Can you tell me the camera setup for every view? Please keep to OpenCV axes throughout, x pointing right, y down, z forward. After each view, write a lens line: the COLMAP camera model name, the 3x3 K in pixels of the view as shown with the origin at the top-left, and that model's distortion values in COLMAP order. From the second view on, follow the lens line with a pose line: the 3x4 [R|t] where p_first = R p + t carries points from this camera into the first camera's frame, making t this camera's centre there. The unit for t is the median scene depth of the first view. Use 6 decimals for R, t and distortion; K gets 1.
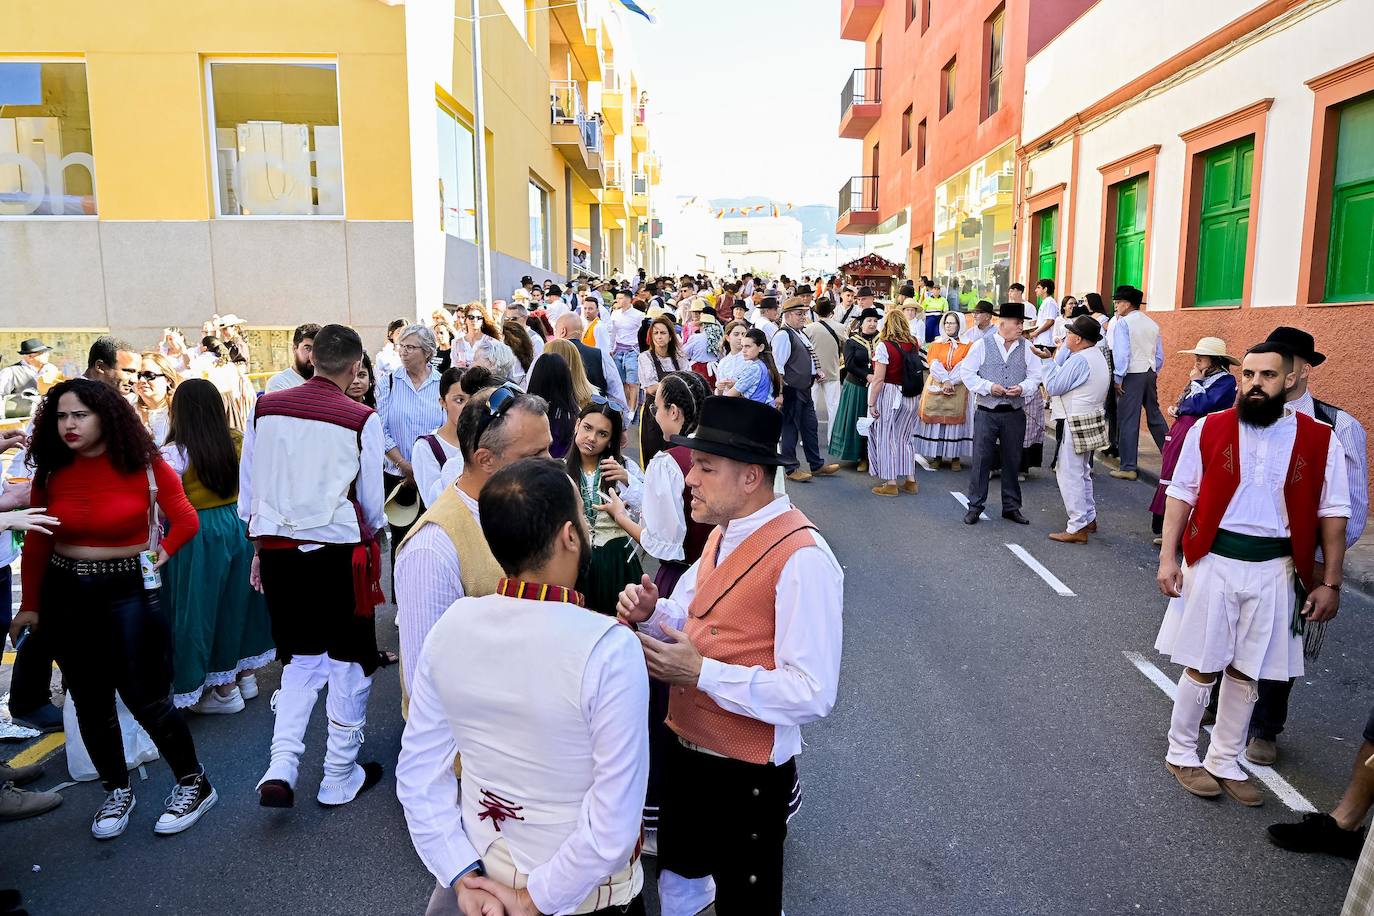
lens RADIAL K [[951.5, 0, 687.0], [0, 951.5, 458.0], [0, 0, 1]] dist [-0.003180, -0.000472]
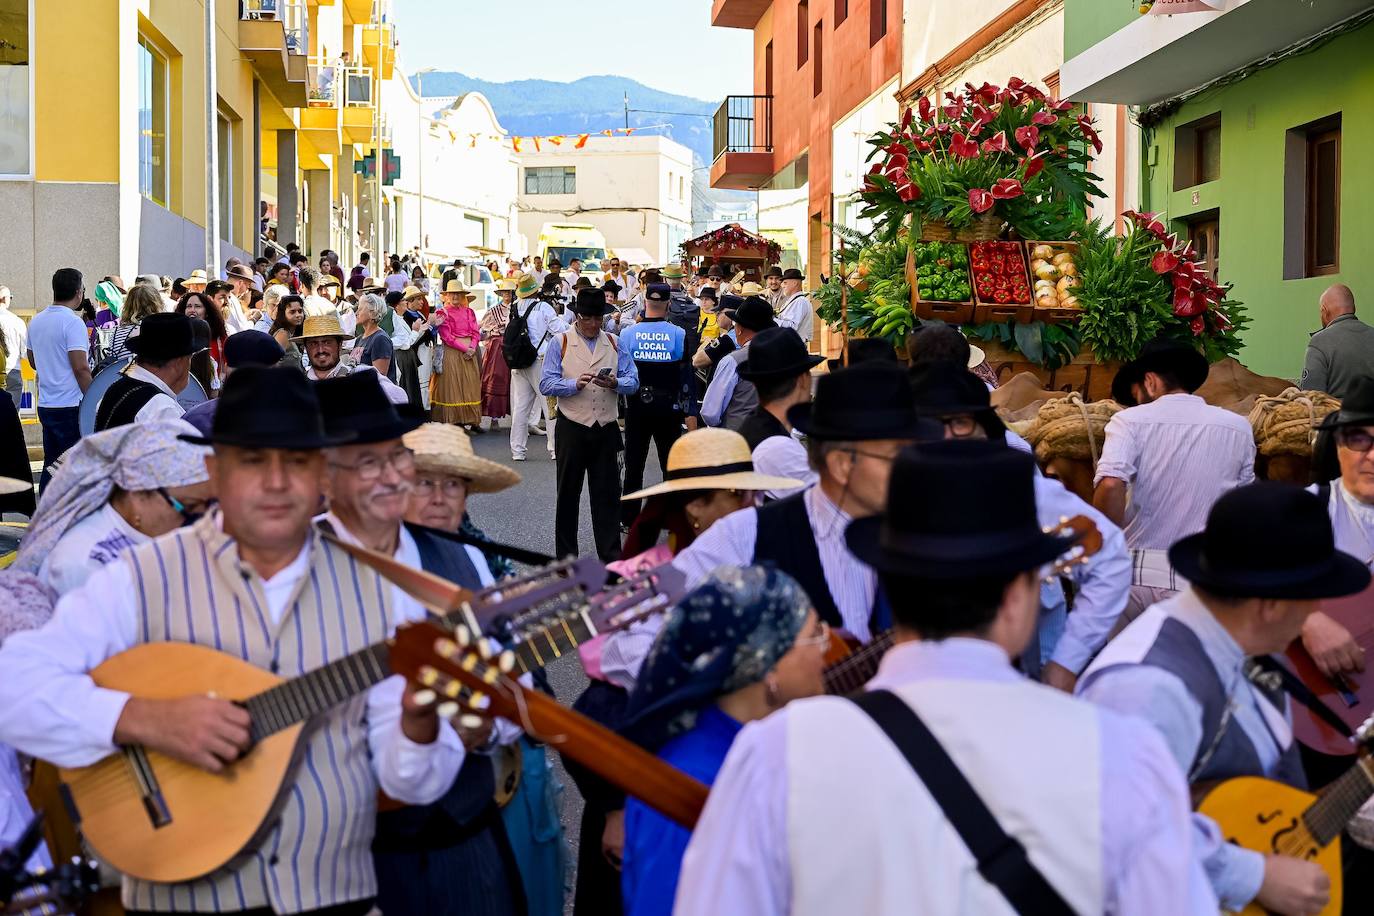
lens RADIAL K [[2323.5, 0, 687.0], [0, 2323.5, 458.0], [0, 0, 1]] dist [0.544770, -4.643626]
pose [[0.994600, 0.006186, 0.103599, -0.003244], [0.004682, 0.994531, -0.104332, 0.088964], [-0.103677, 0.104254, 0.989132, -0.458442]]
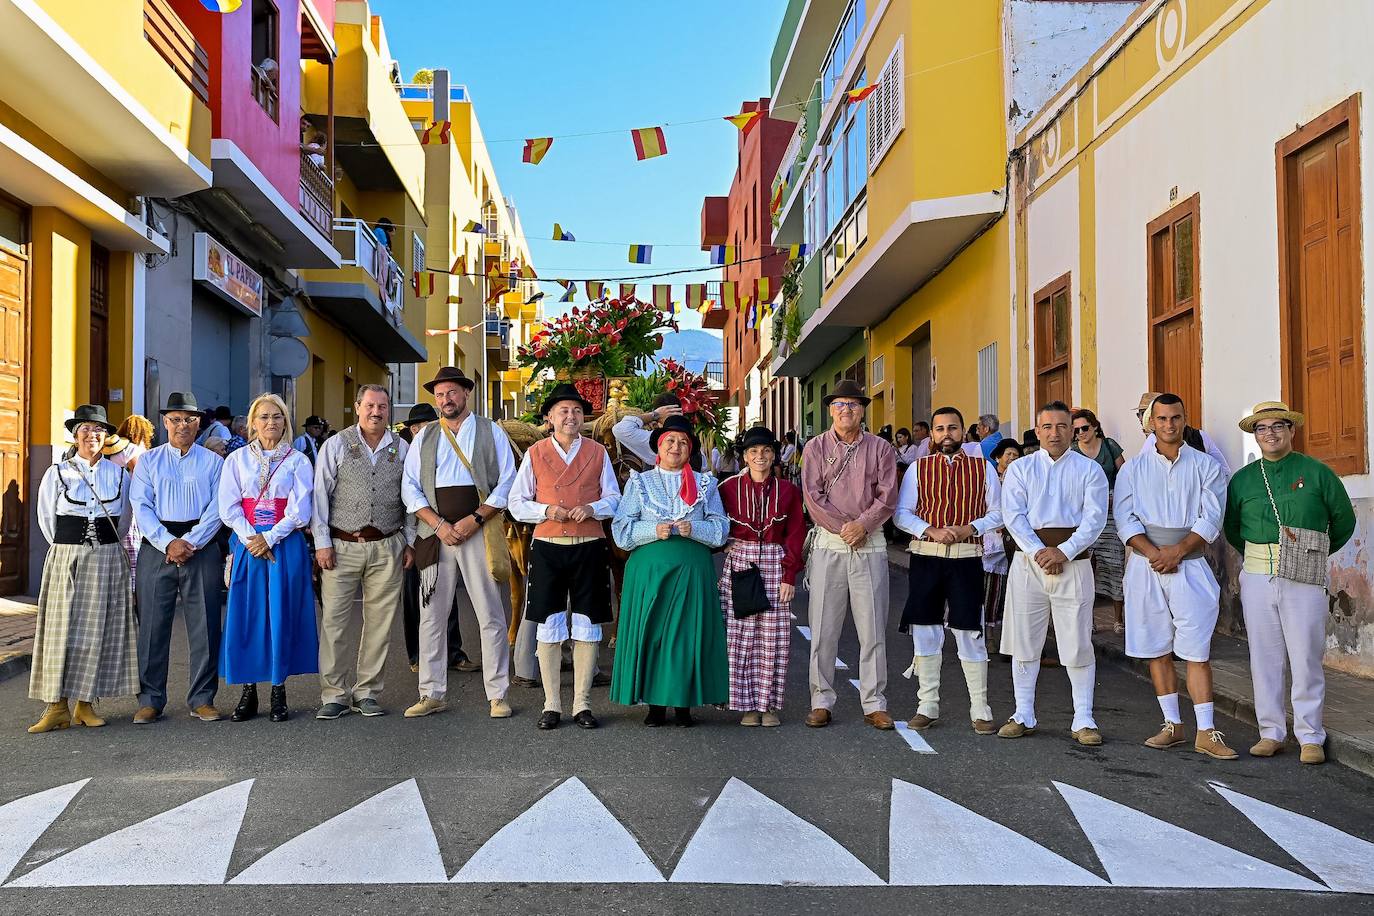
lens RADIAL K [[1755.0, 0, 687.0], [0, 1755.0, 458.0], [0, 0, 1]] dist [0.001893, -0.000716]
pose [[0.997875, 0.003861, 0.065046, -0.002482], [0.008550, 0.981853, -0.189448, 0.271315], [-0.064597, 0.189602, 0.979734, -1.269472]]
